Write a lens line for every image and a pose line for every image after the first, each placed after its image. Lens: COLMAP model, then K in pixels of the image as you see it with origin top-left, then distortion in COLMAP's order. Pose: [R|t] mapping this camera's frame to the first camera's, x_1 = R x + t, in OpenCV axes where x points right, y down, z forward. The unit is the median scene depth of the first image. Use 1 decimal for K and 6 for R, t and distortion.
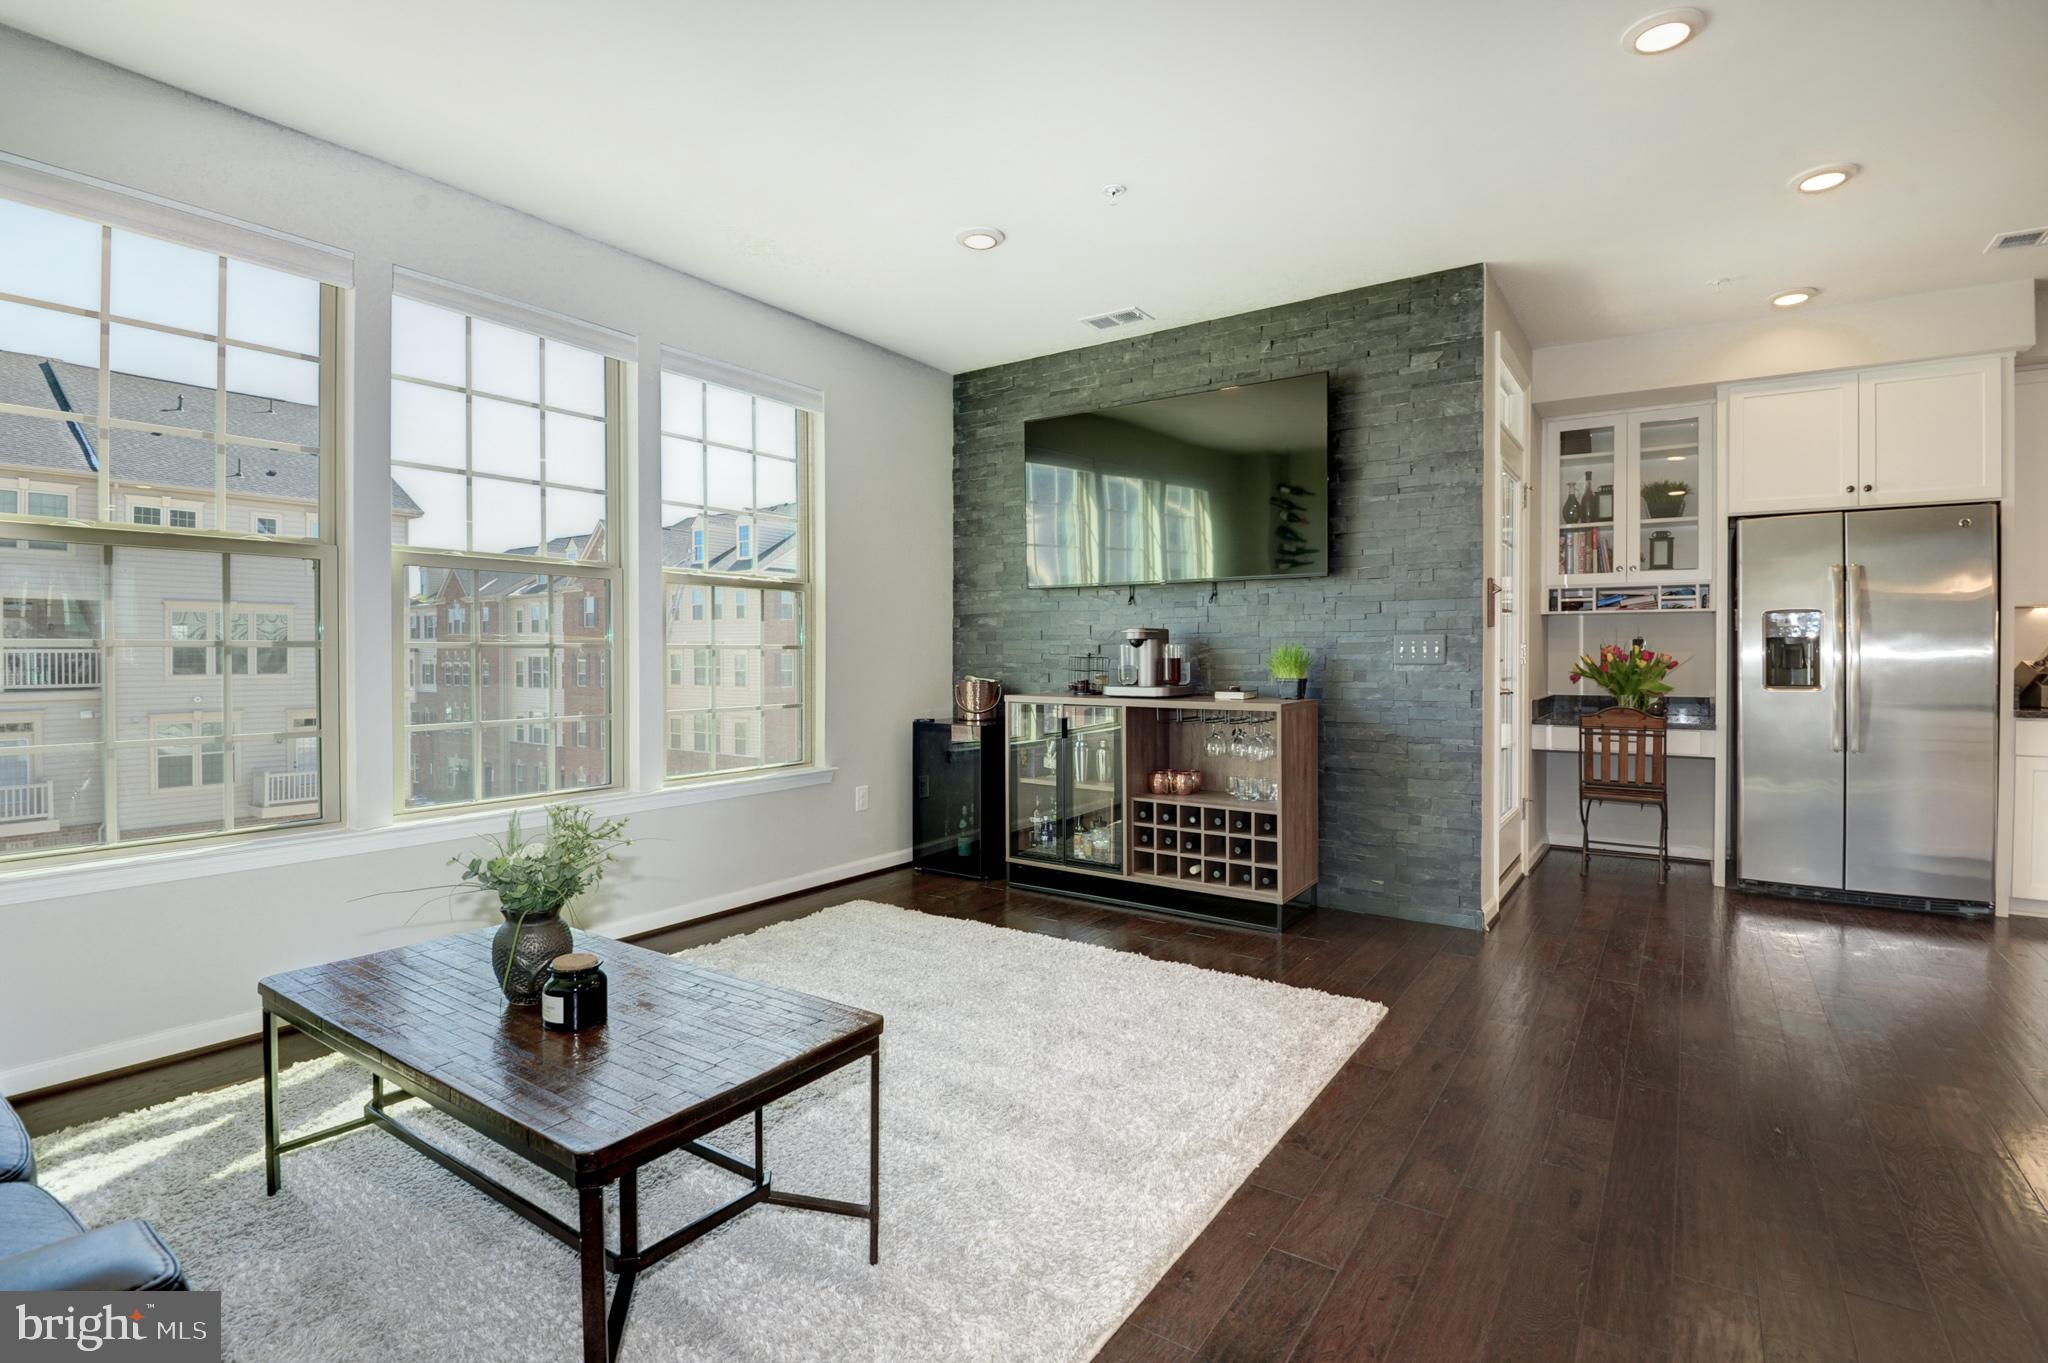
lens RADIAL K [[954.1, 0, 1019.6], [0, 954.1, 673.6], [0, 0, 1]] dist [-0.021565, -0.008411]
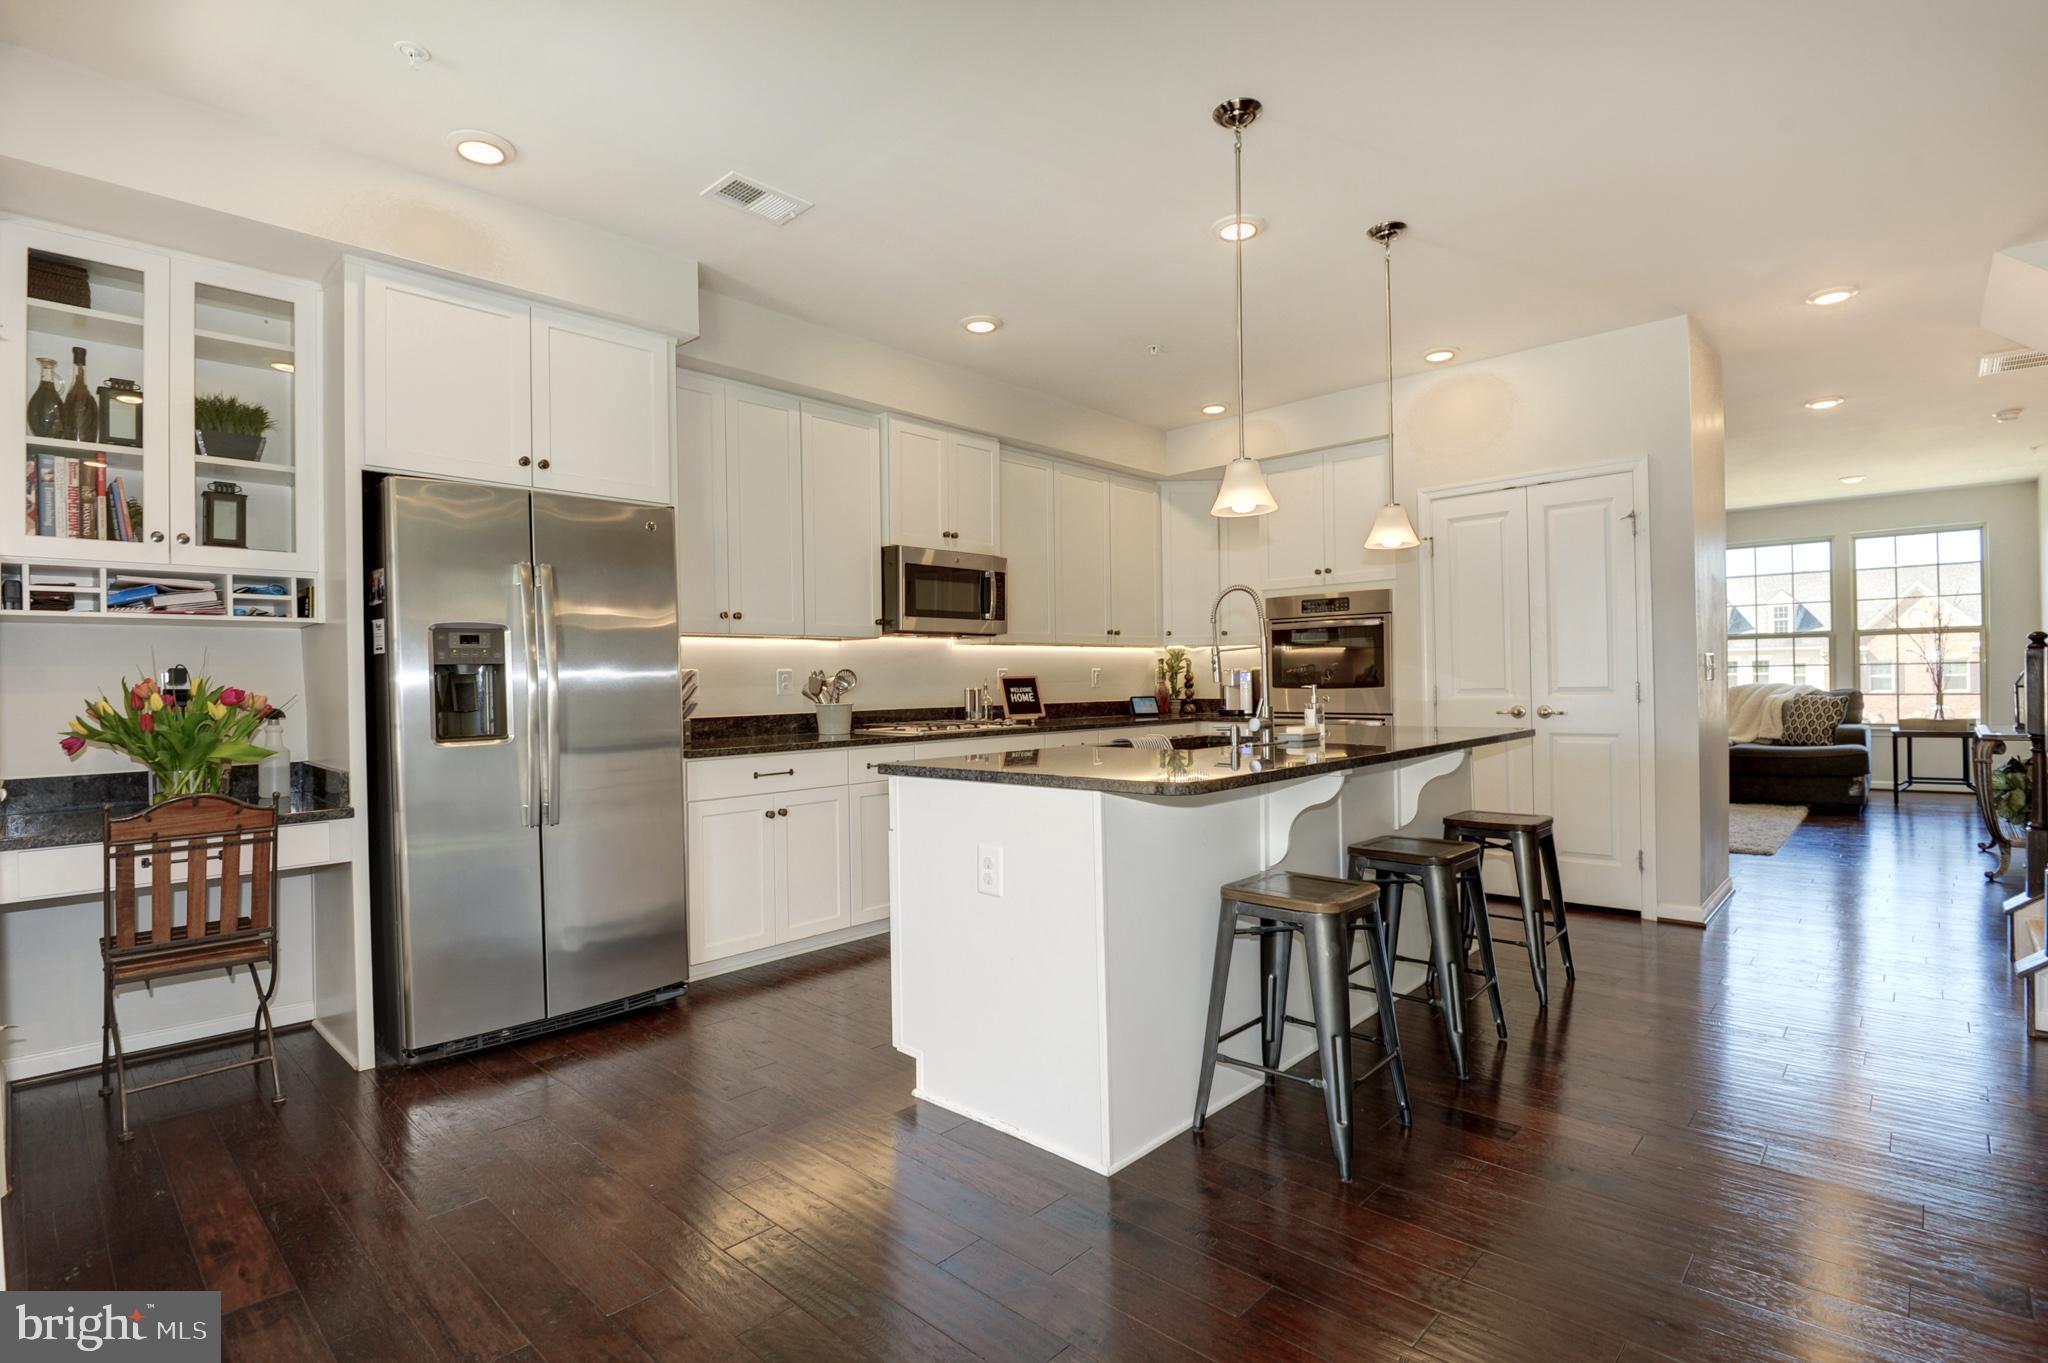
lens RADIAL K [[954.1, 0, 937.5], [0, 954.1, 693.2], [0, 0, 1]] dist [-0.021565, -0.008411]
pose [[0.185093, -0.020854, 0.982500, 0.199498], [0.026424, 0.999519, 0.016237, -0.019391], [-0.982366, 0.022956, 0.185555, 0.488123]]
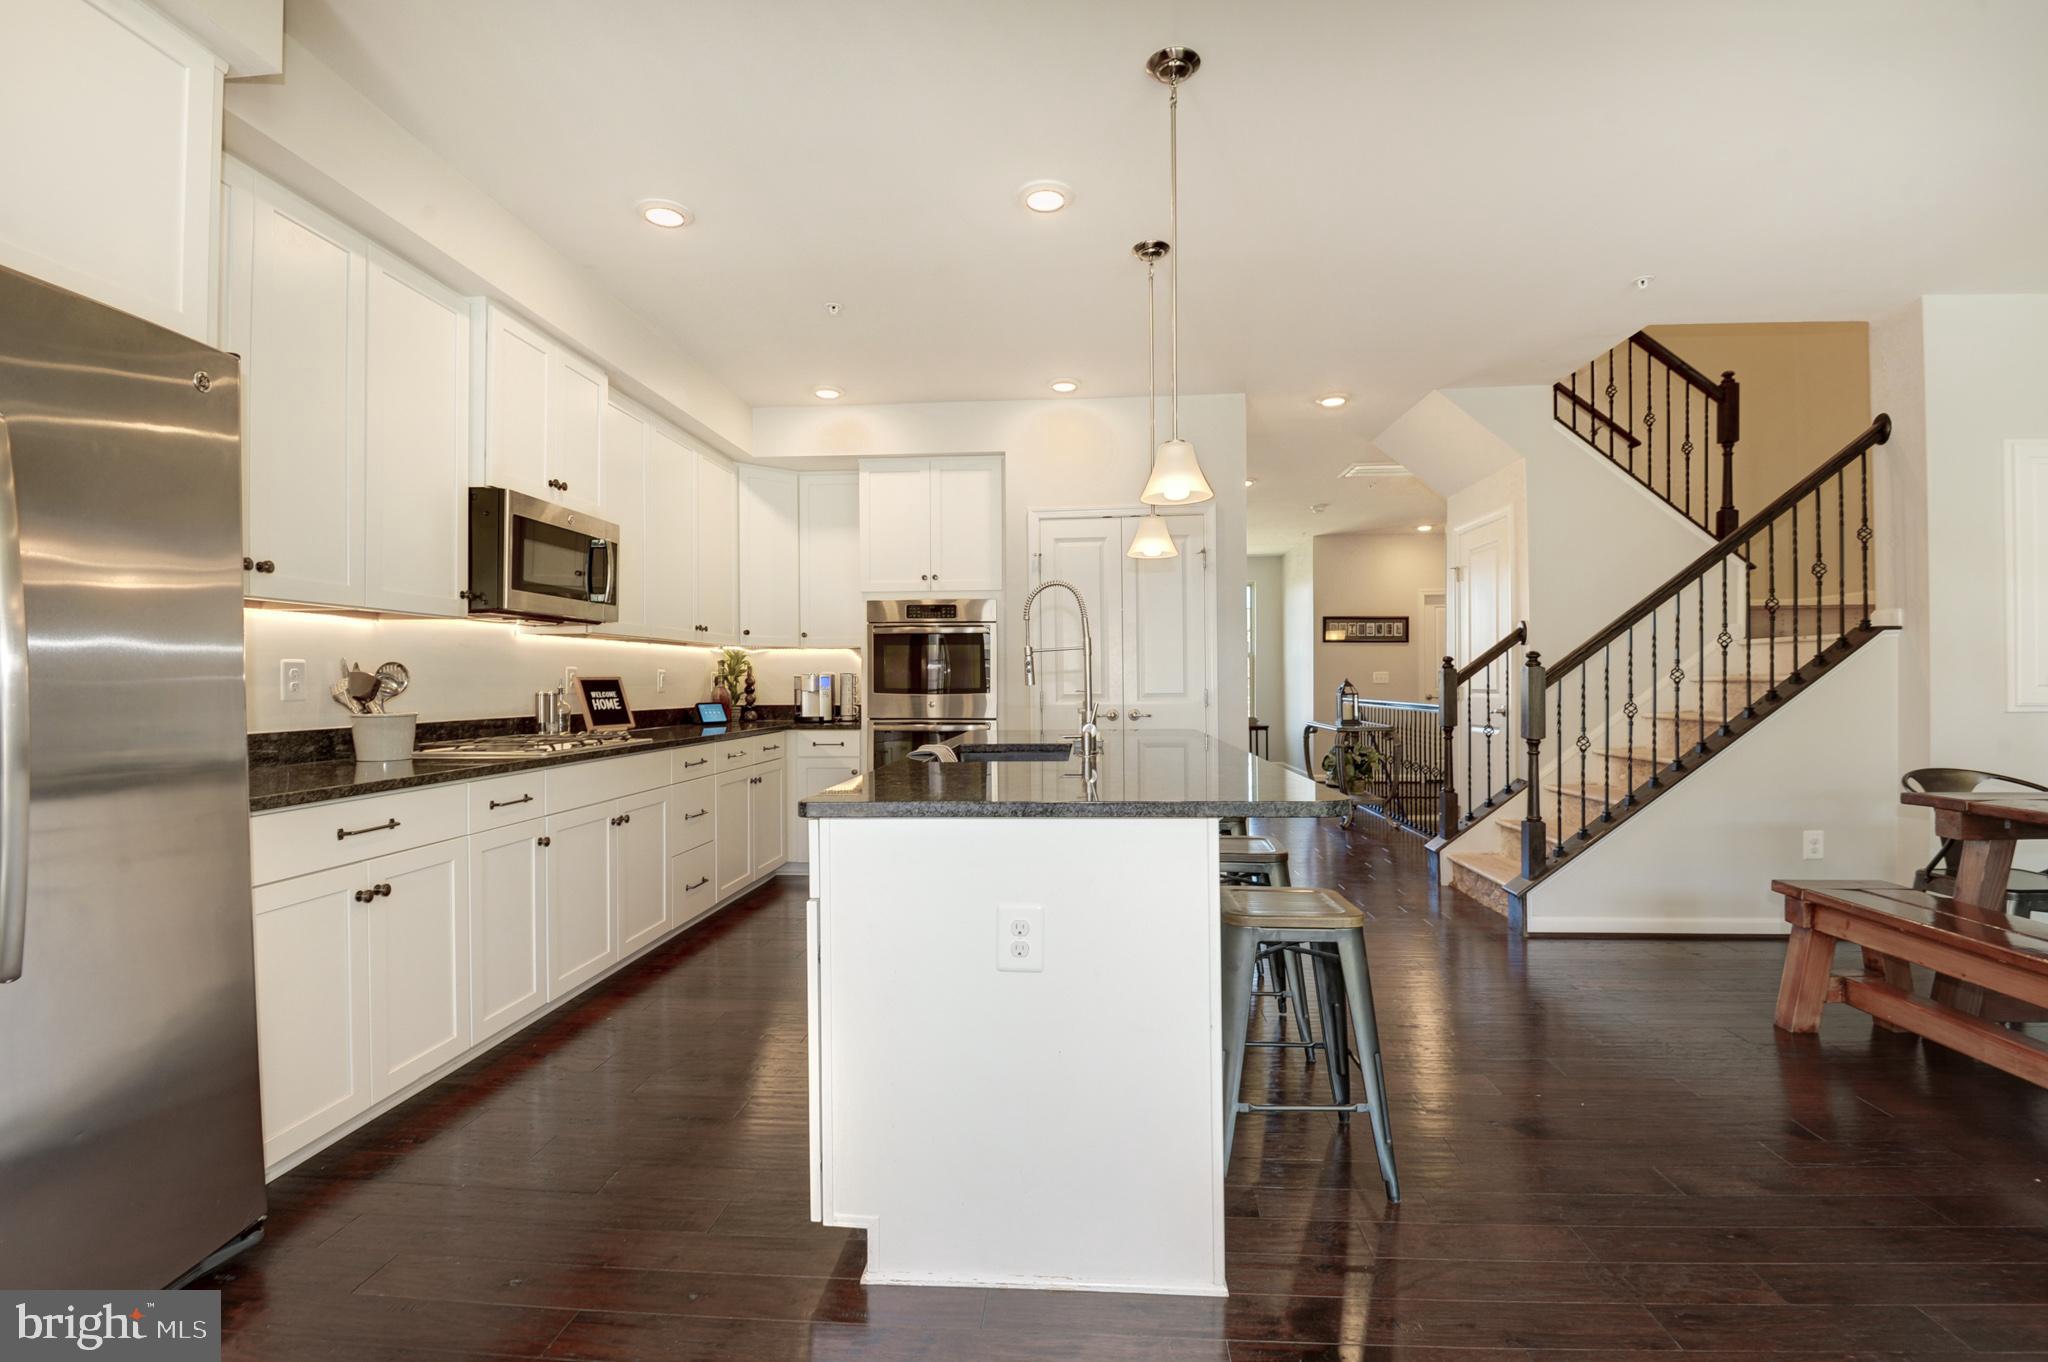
lens RADIAL K [[954.1, 0, 1013.6], [0, 954.1, 691.9], [0, 0, 1]] dist [-0.021565, -0.008411]
pose [[-0.512341, -0.013630, 0.858674, 0.372903], [0.007100, 0.999773, 0.020107, -0.019946], [-0.858753, 0.016398, -0.512127, 0.732993]]
